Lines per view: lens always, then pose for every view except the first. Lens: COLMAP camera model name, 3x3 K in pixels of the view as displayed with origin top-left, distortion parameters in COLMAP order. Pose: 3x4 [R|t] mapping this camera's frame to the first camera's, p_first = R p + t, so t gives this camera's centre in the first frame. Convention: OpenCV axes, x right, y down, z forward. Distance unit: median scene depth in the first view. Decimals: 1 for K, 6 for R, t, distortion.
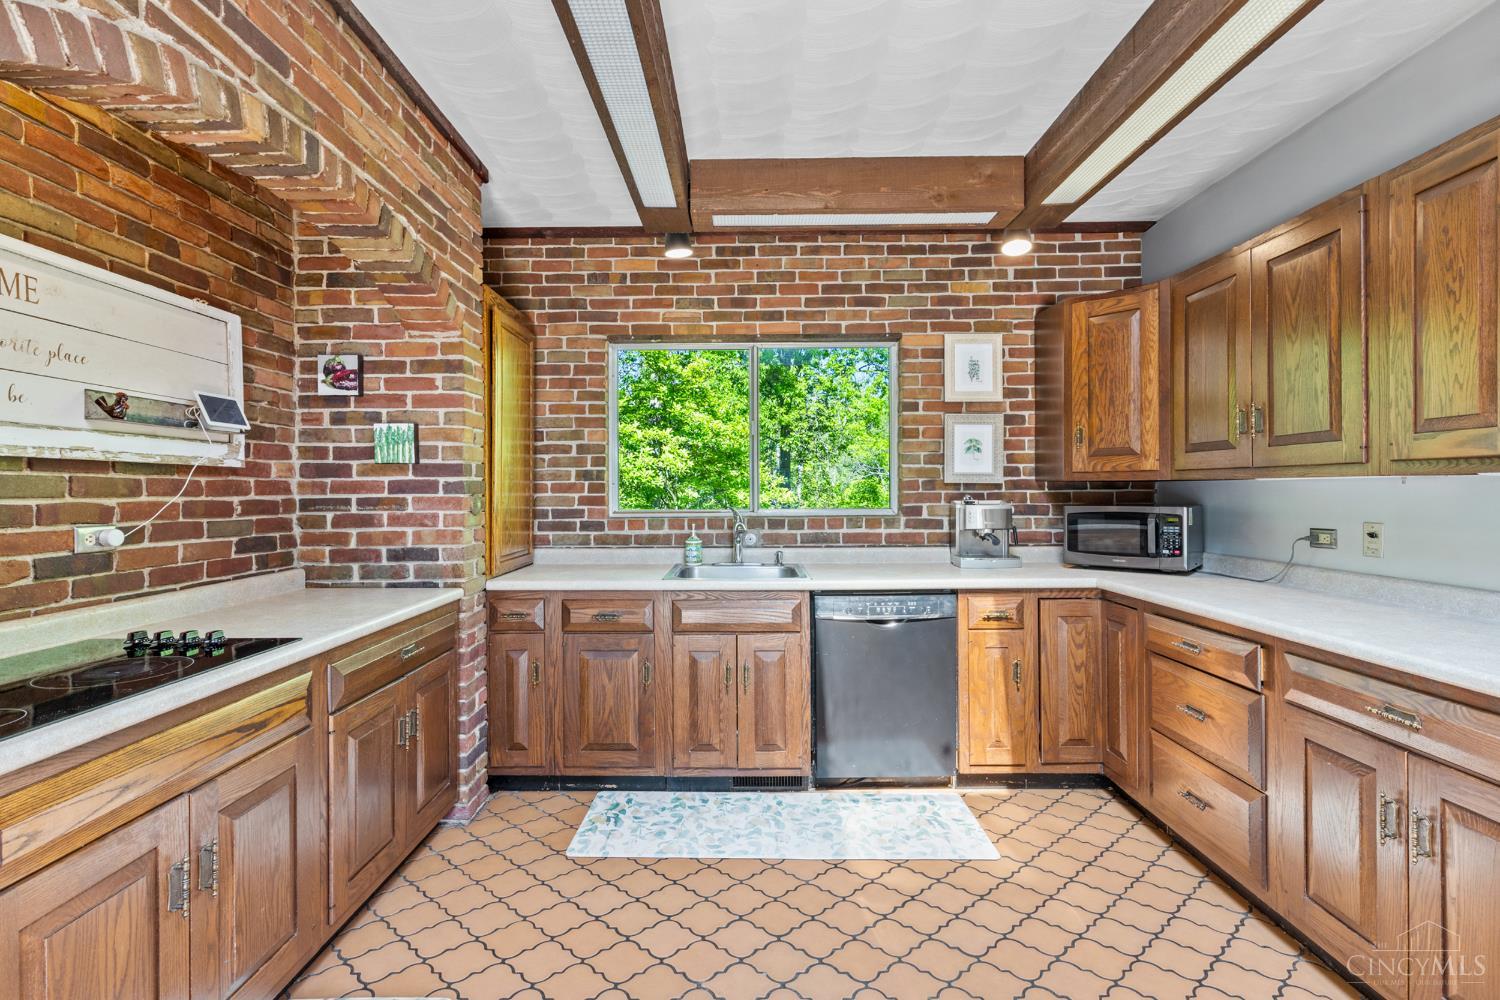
lens RADIAL K [[670.5, 0, 742.5], [0, 670.5, 491.2], [0, 0, 1]] dist [0.005712, -0.000722]
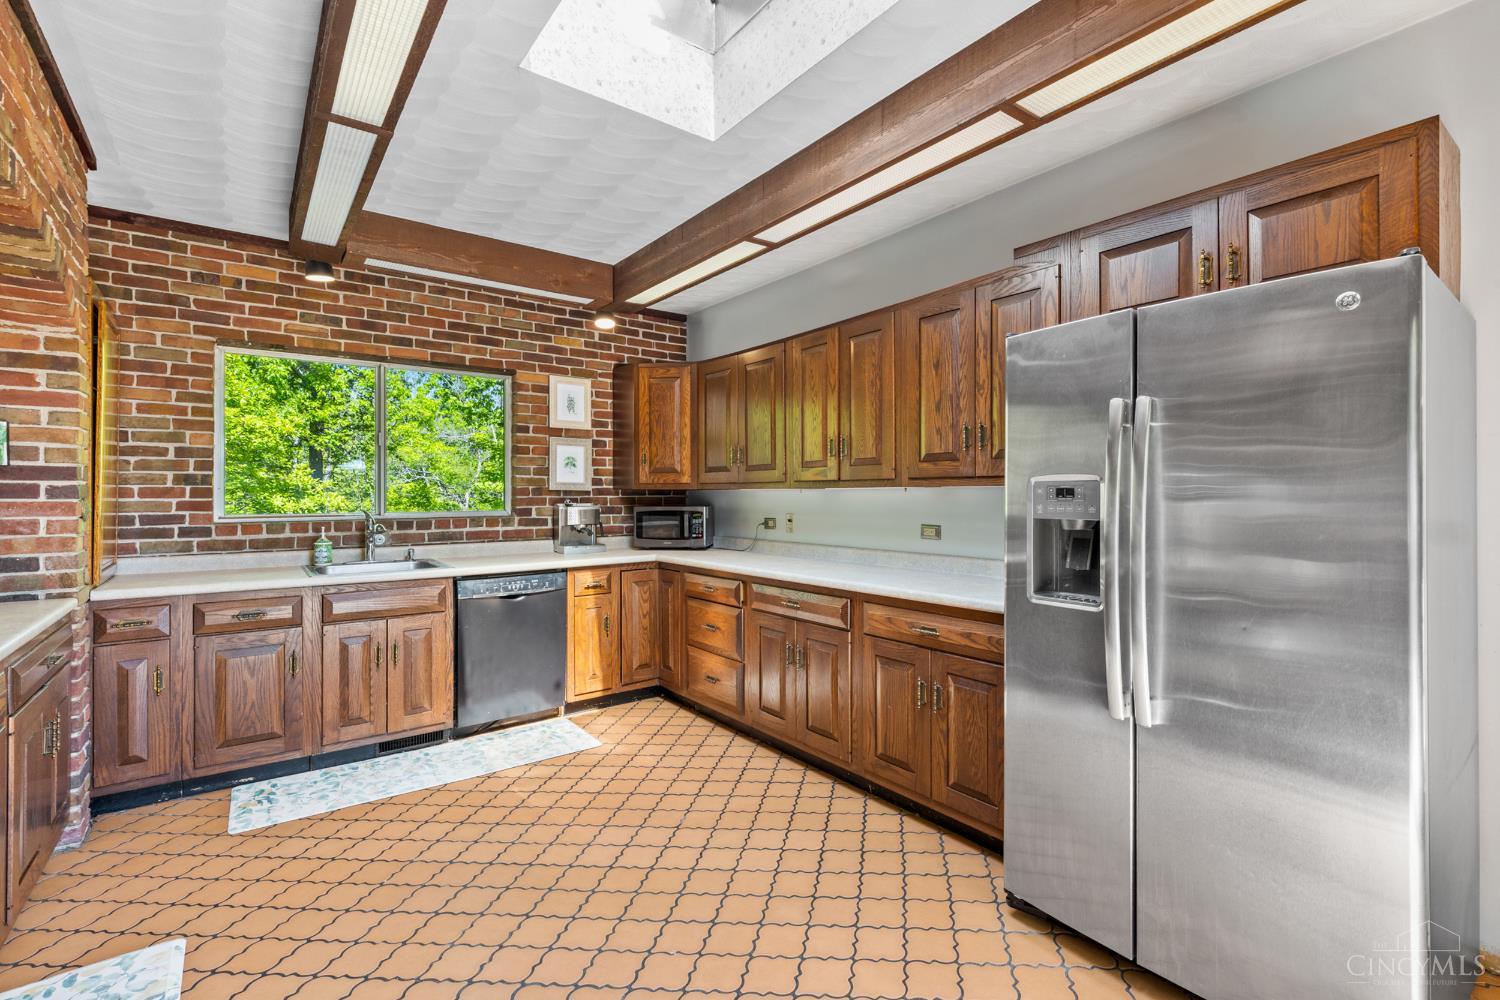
lens RADIAL K [[670.5, 0, 748.5], [0, 670.5, 495.1], [0, 0, 1]] dist [0.005712, -0.000722]
pose [[0.788881, 0.002226, 0.614542, -0.230275], [-0.000983, 0.999997, -0.002360, 0.000111], [-0.614545, 0.001258, 0.788881, -0.309299]]
